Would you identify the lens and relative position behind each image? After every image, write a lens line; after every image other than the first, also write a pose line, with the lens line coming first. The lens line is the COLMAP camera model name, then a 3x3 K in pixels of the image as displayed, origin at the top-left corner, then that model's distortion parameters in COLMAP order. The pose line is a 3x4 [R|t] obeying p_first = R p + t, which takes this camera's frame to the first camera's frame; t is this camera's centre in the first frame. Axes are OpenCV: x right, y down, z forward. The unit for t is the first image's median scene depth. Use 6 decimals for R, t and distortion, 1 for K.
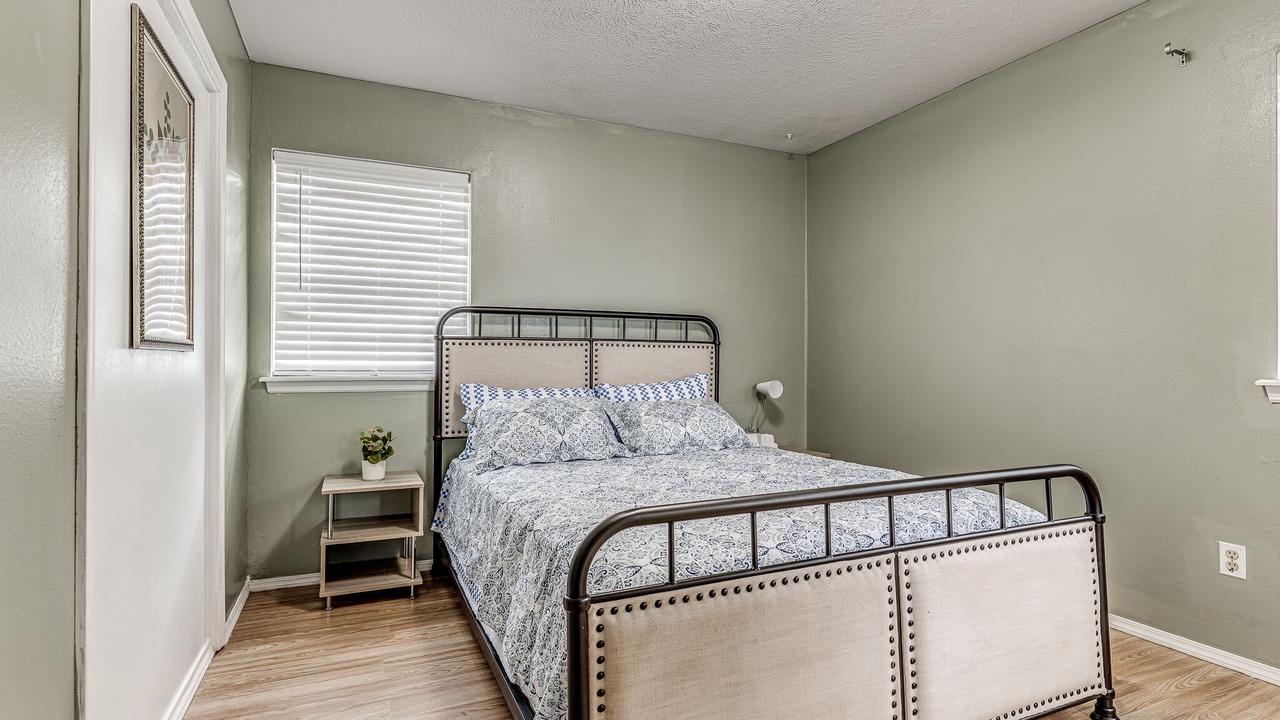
lens RADIAL K [[624.4, 0, 633.4], [0, 624.4, 355.1], [0, 0, 1]] dist [-0.002581, -0.000193]
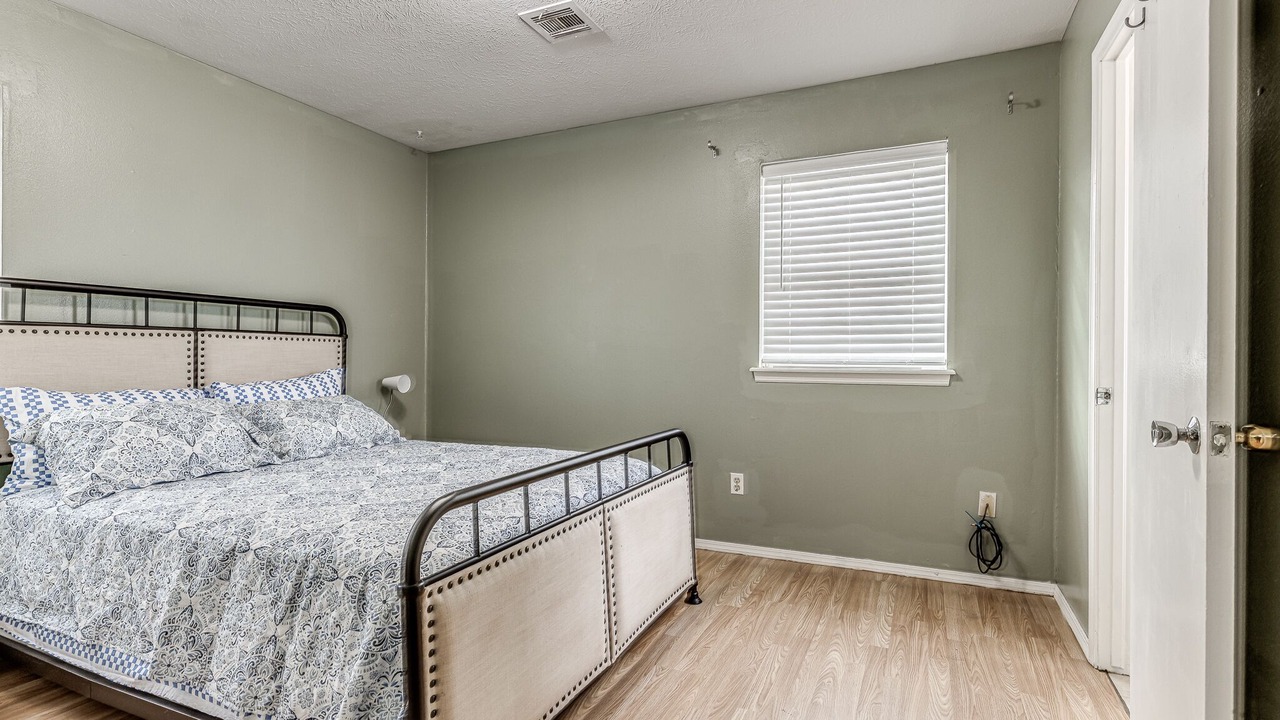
lens RADIAL K [[624.4, 0, 659.9], [0, 624.4, 353.7], [0, 0, 1]] dist [-0.002581, -0.000193]
pose [[0.738920, 0.002443, 0.673789, -0.183720], [-0.007505, 0.999961, 0.004604, -0.001093], [-0.673751, -0.008459, 0.738910, -0.015464]]
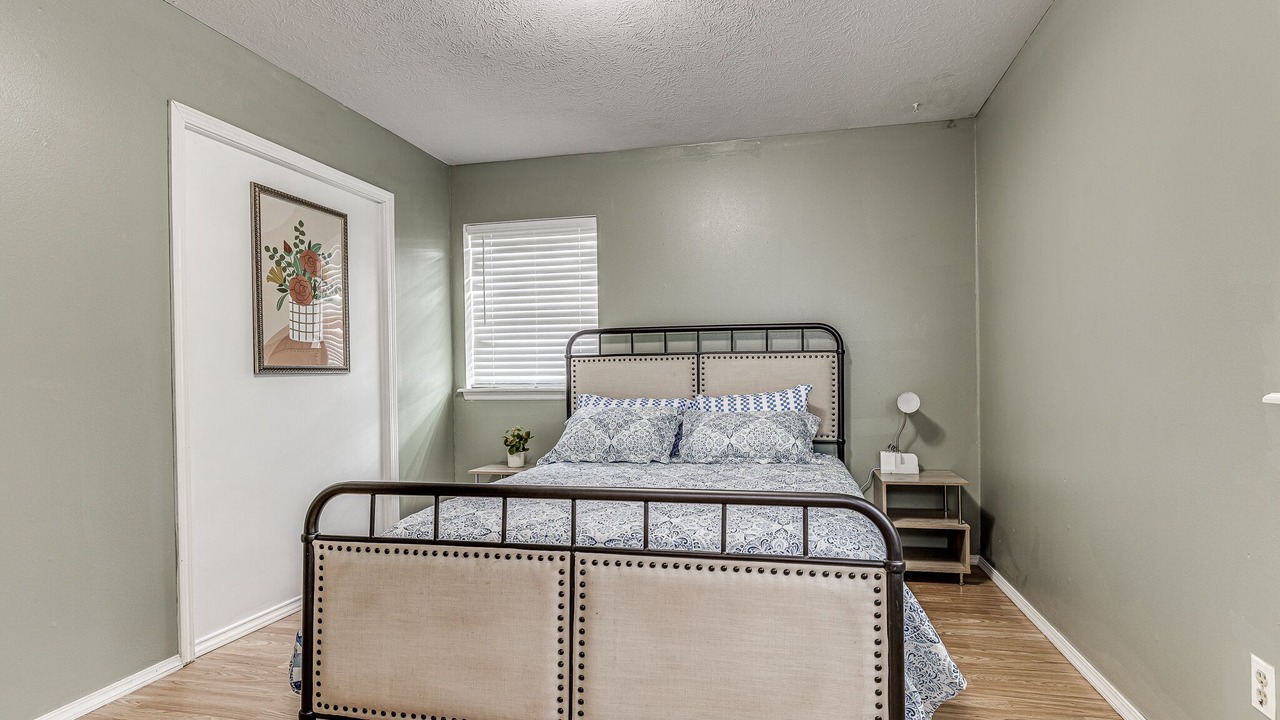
lens RADIAL K [[624.4, 0, 639.3], [0, 624.4, 376.9], [0, 0, 1]] dist [-0.002581, -0.000193]
pose [[0.803952, -0.011869, -0.594576, 0.549082], [0.020842, 0.999749, 0.008224, 0.005355], [0.594329, -0.019004, 0.803997, 0.102480]]
